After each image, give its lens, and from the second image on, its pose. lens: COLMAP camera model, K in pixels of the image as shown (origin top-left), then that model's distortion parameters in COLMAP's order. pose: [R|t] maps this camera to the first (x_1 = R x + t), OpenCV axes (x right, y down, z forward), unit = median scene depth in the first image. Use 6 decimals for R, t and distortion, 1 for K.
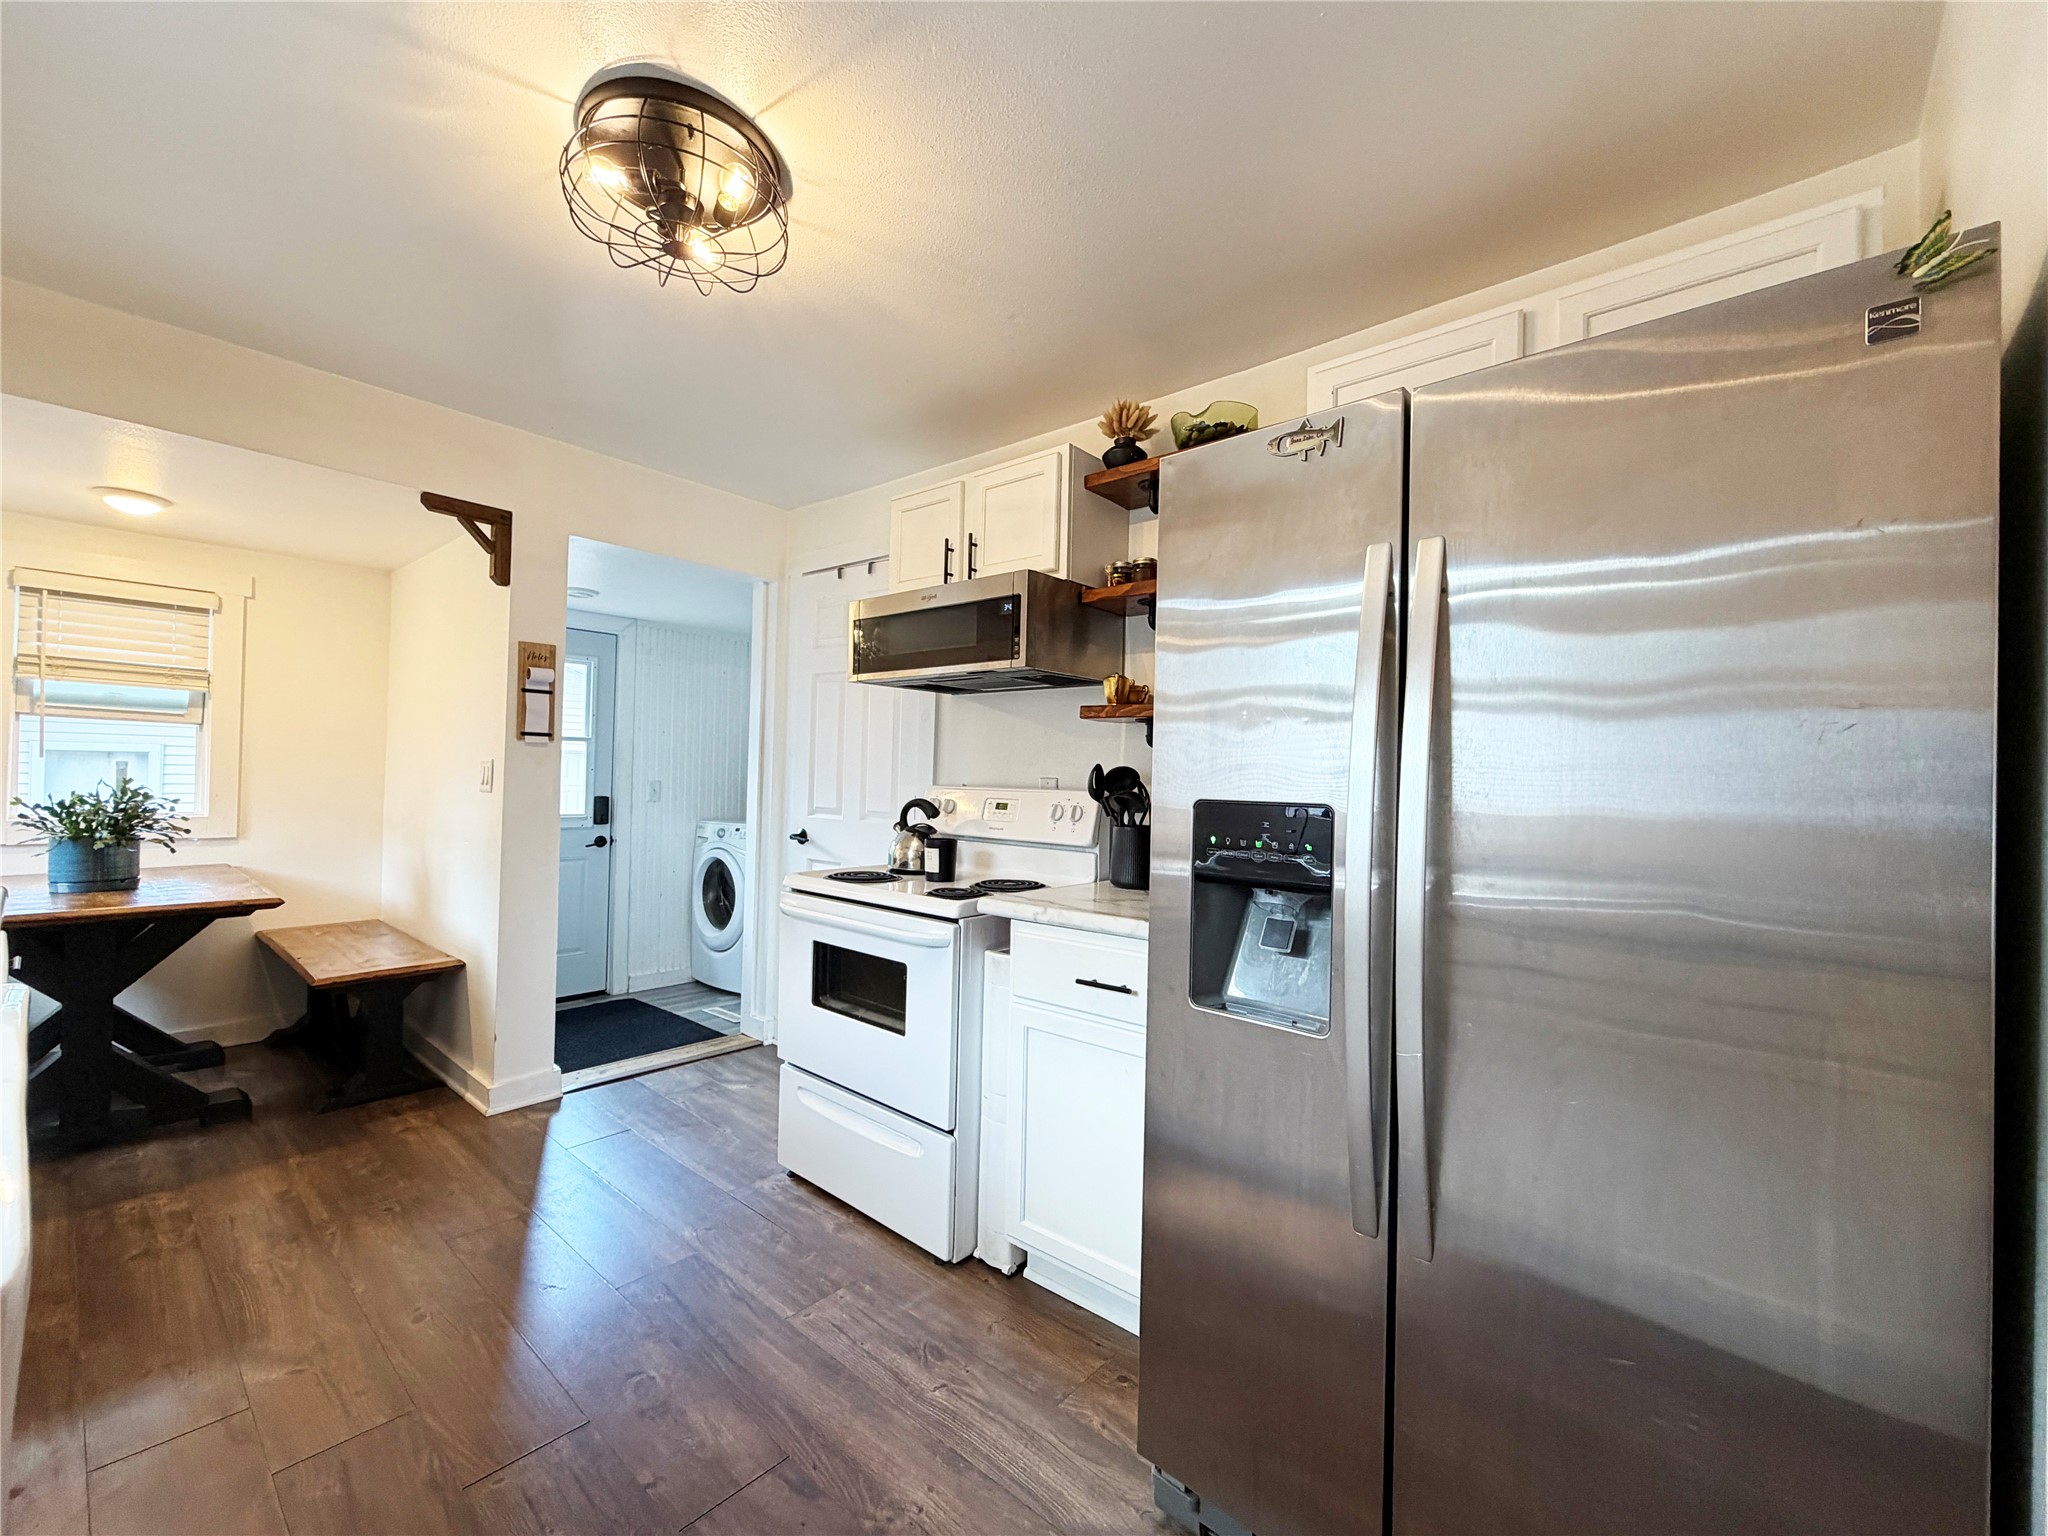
lens RADIAL K [[843.3, 0, 1026.3], [0, 843.3, 769.9], [0, 0, 1]] dist [0.001337, -0.000373]
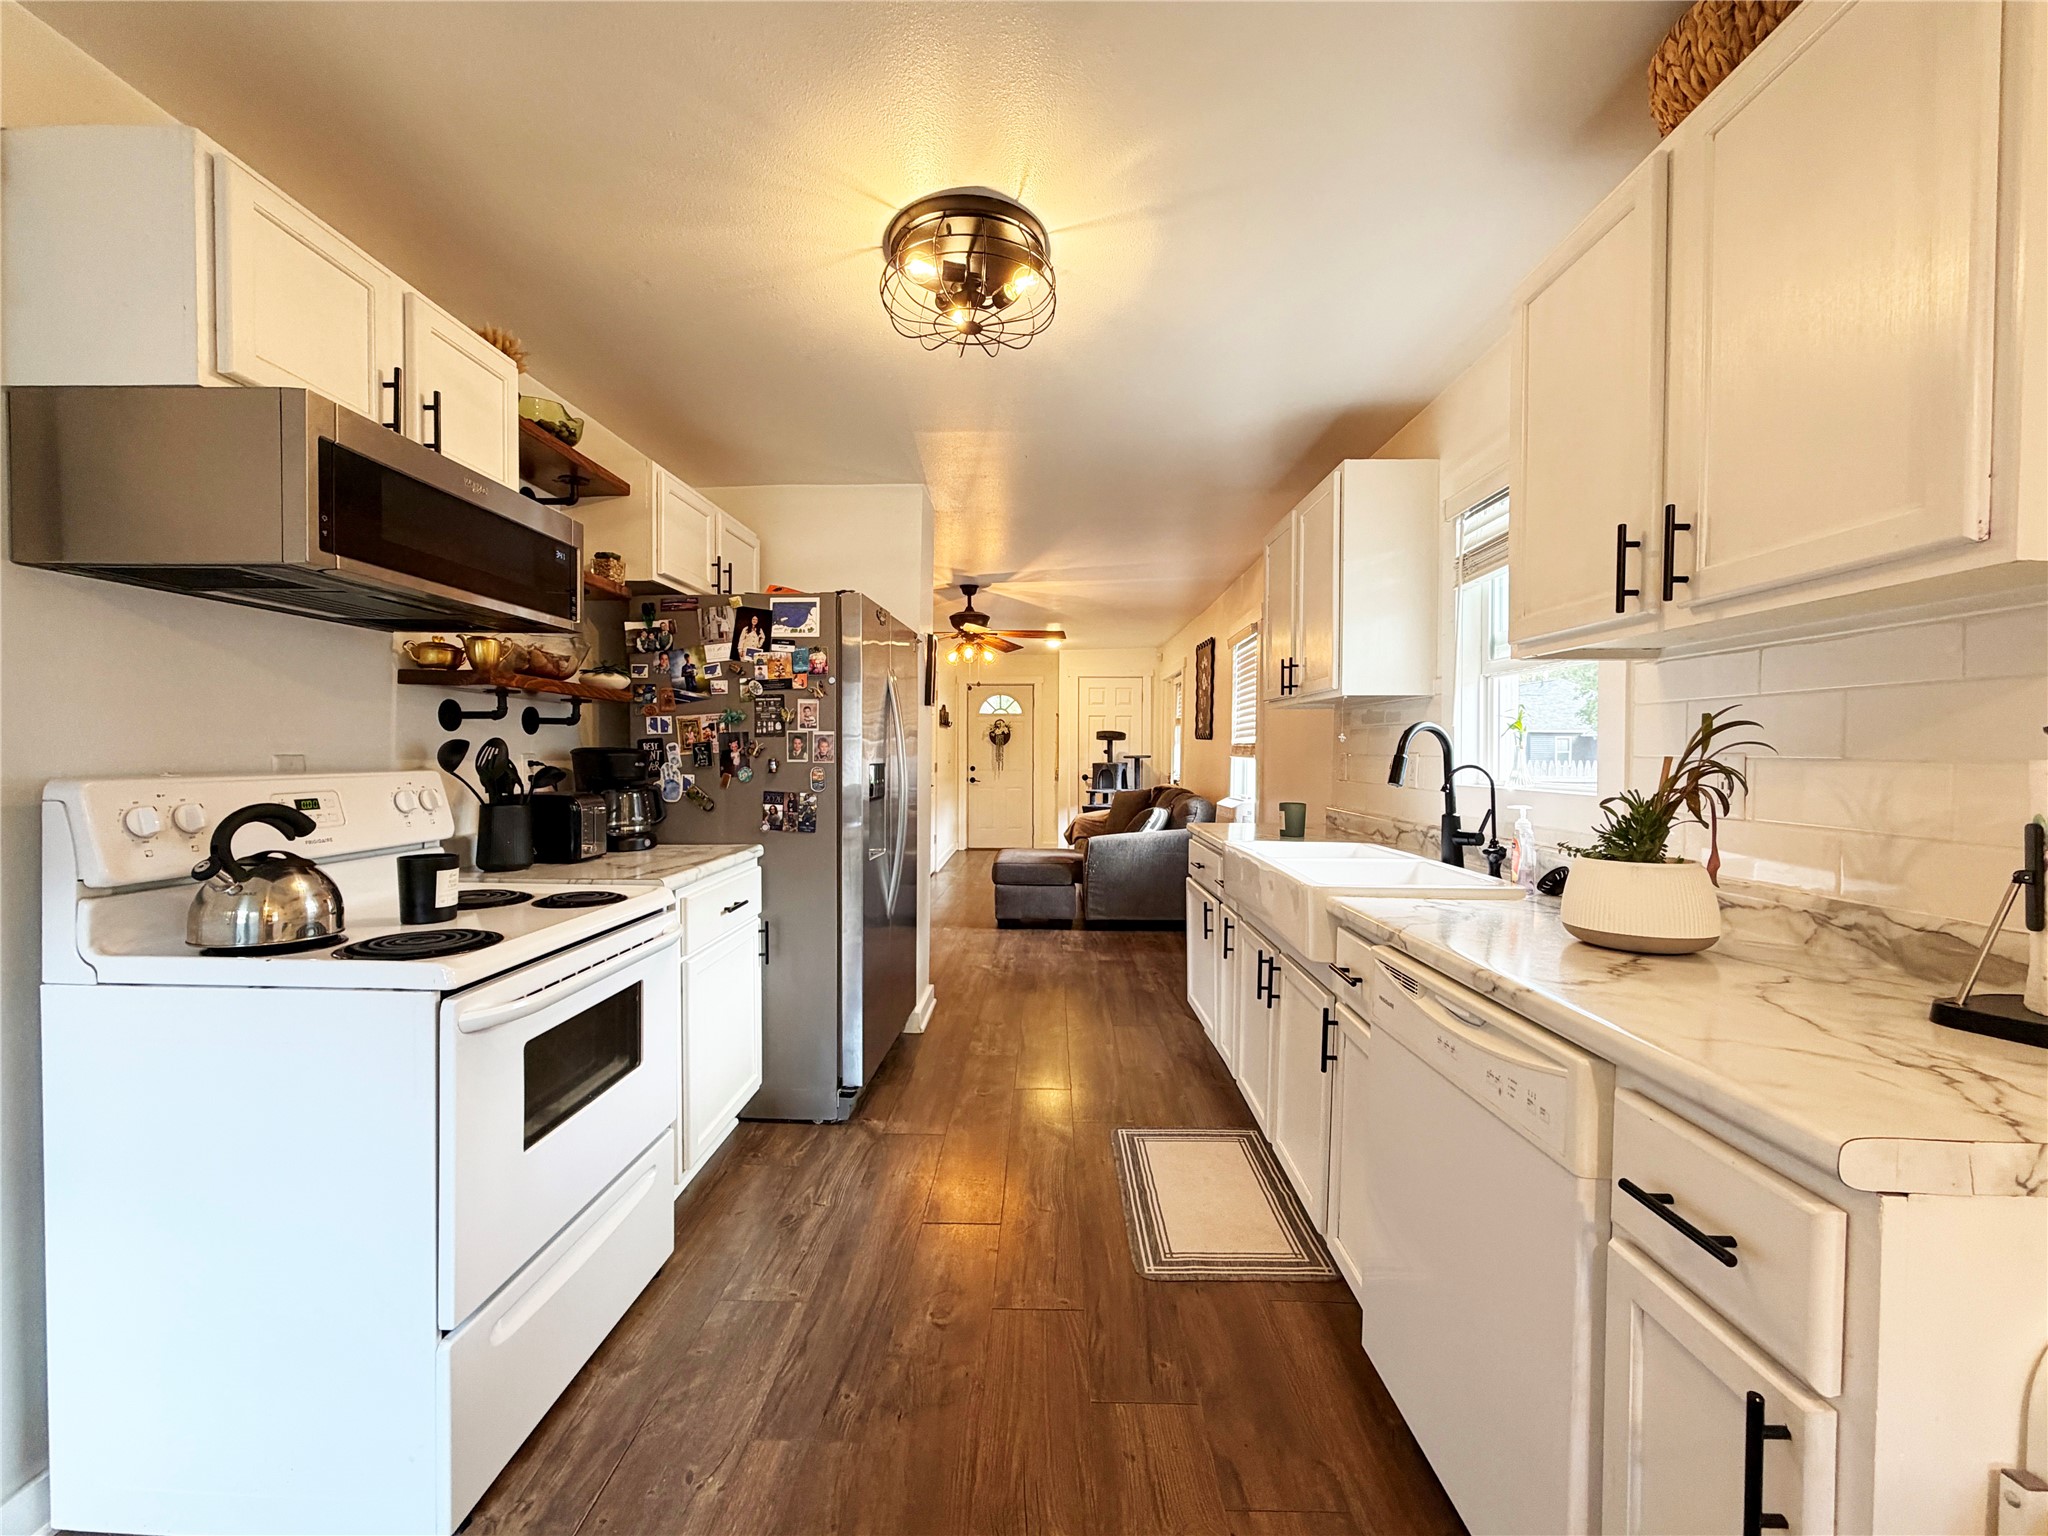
lens RADIAL K [[843.3, 0, 1018.6], [0, 843.3, 768.8], [0, 0, 1]] dist [0.001337, -0.000373]
pose [[-0.624357, -0.042515, 0.779981, -0.763172], [-0.028442, 0.999093, 0.031691, -0.014897], [-0.780621, -0.002397, -0.625000, 0.912382]]
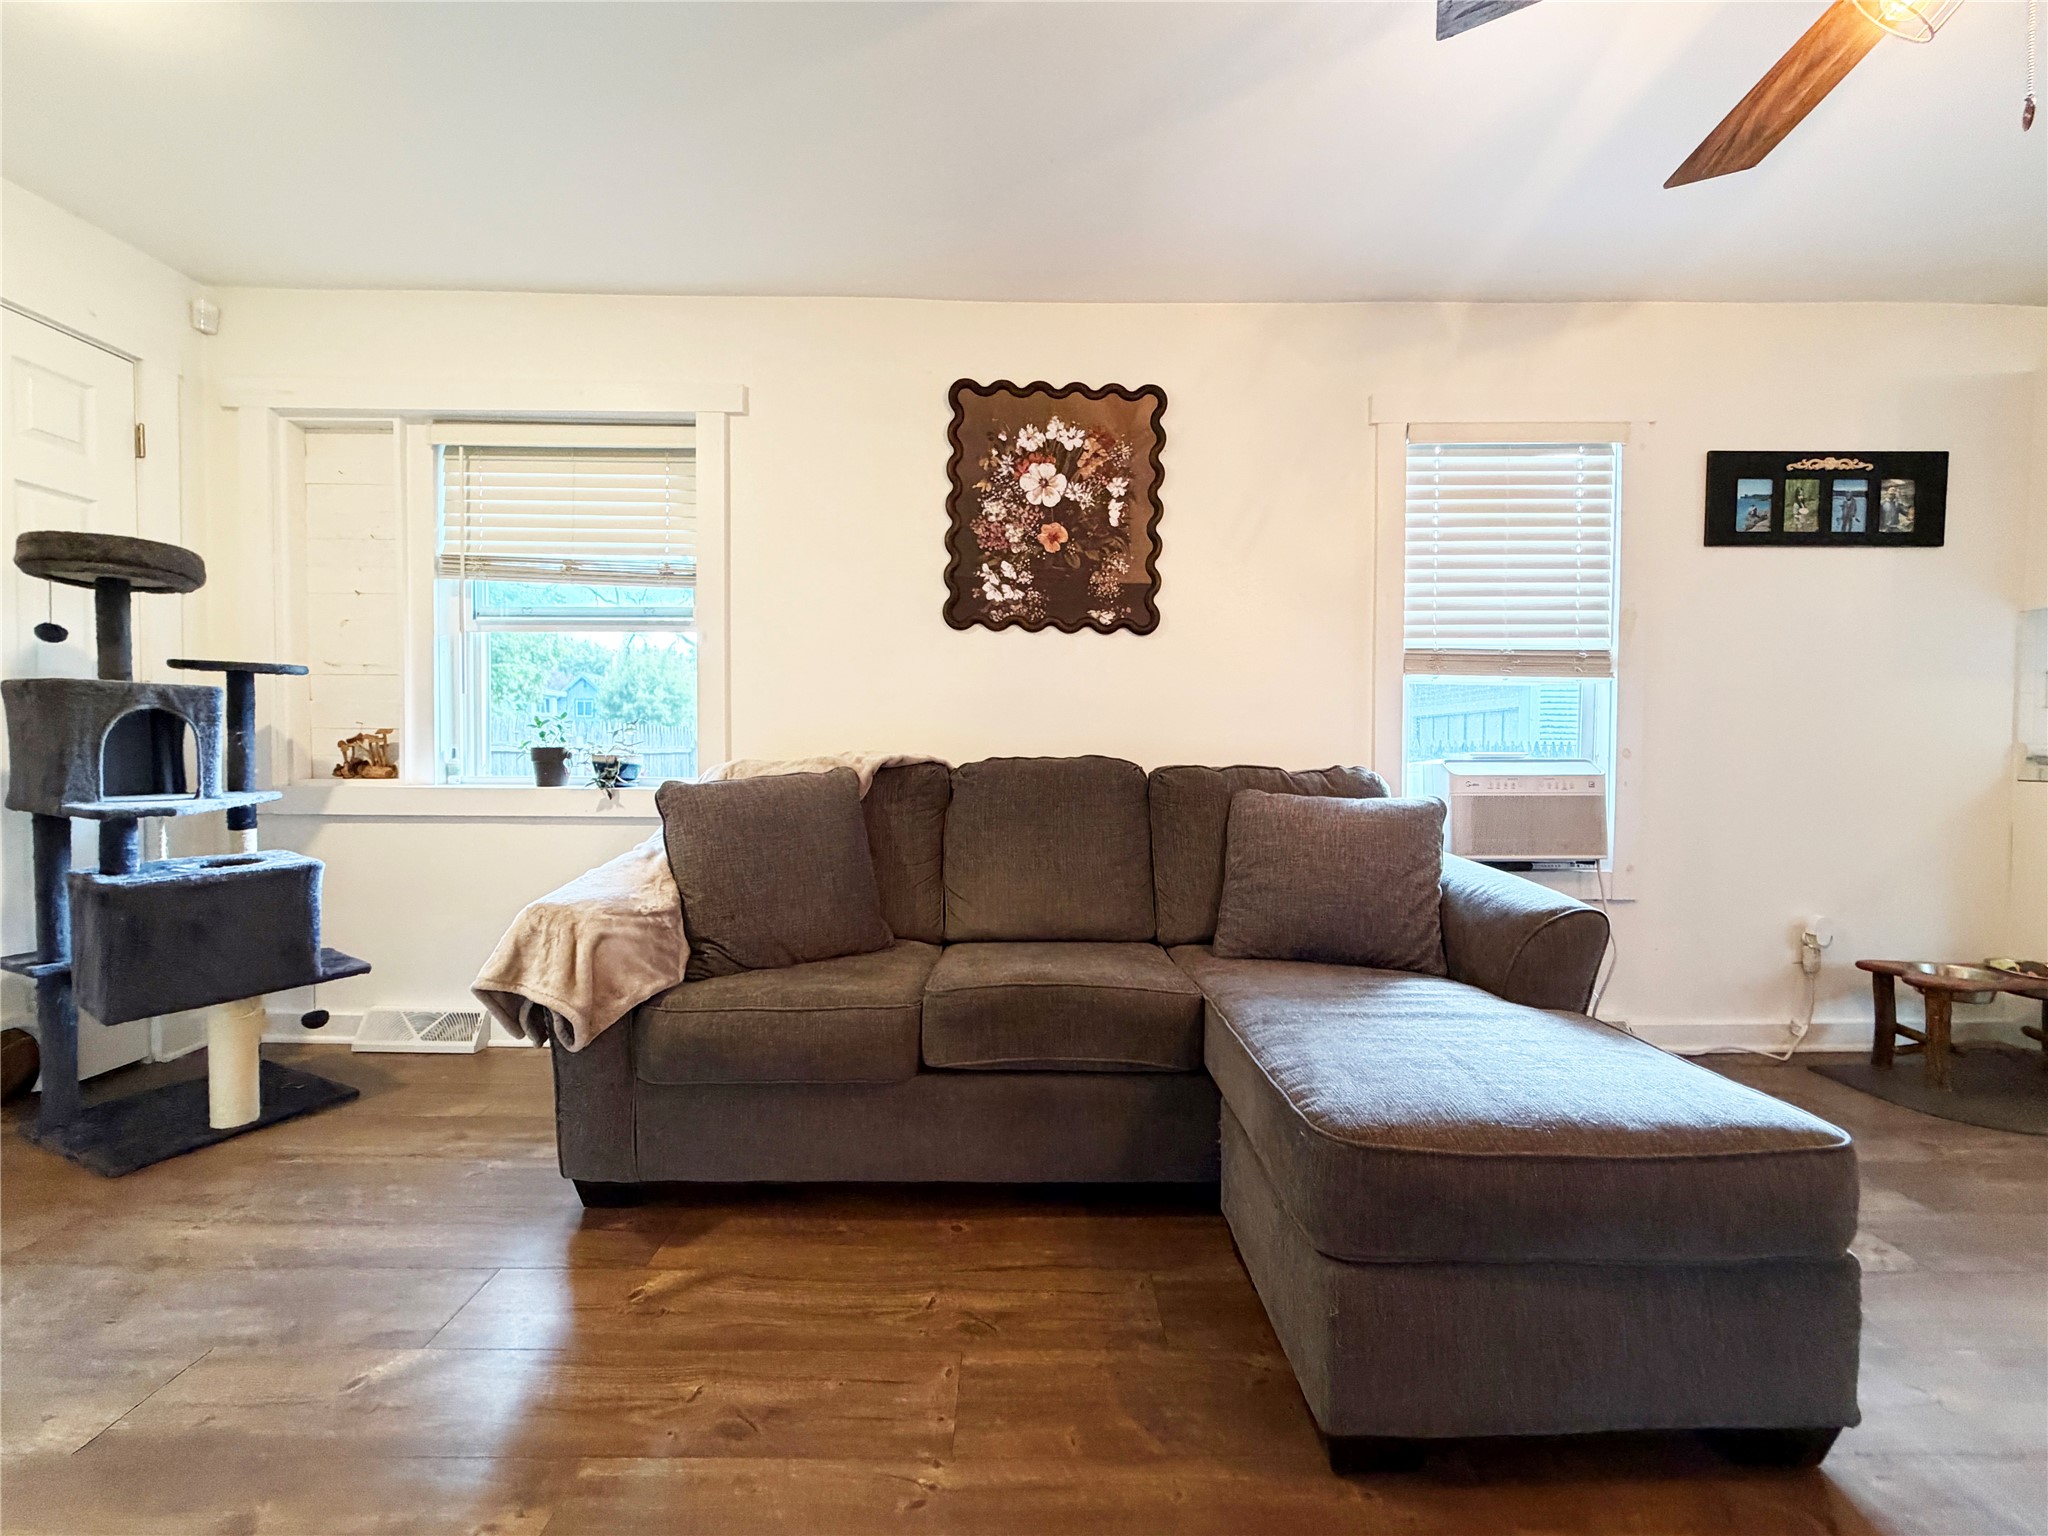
lens RADIAL K [[843.3, 0, 1026.4], [0, 843.3, 771.3], [0, 0, 1]] dist [0.001337, -0.000373]
pose [[-0.753518, -0.010651, -0.657341, 1.339089], [-0.016111, 0.999868, 0.002266, 0.111615], [0.657230, 0.012298, -0.753590, -0.252419]]
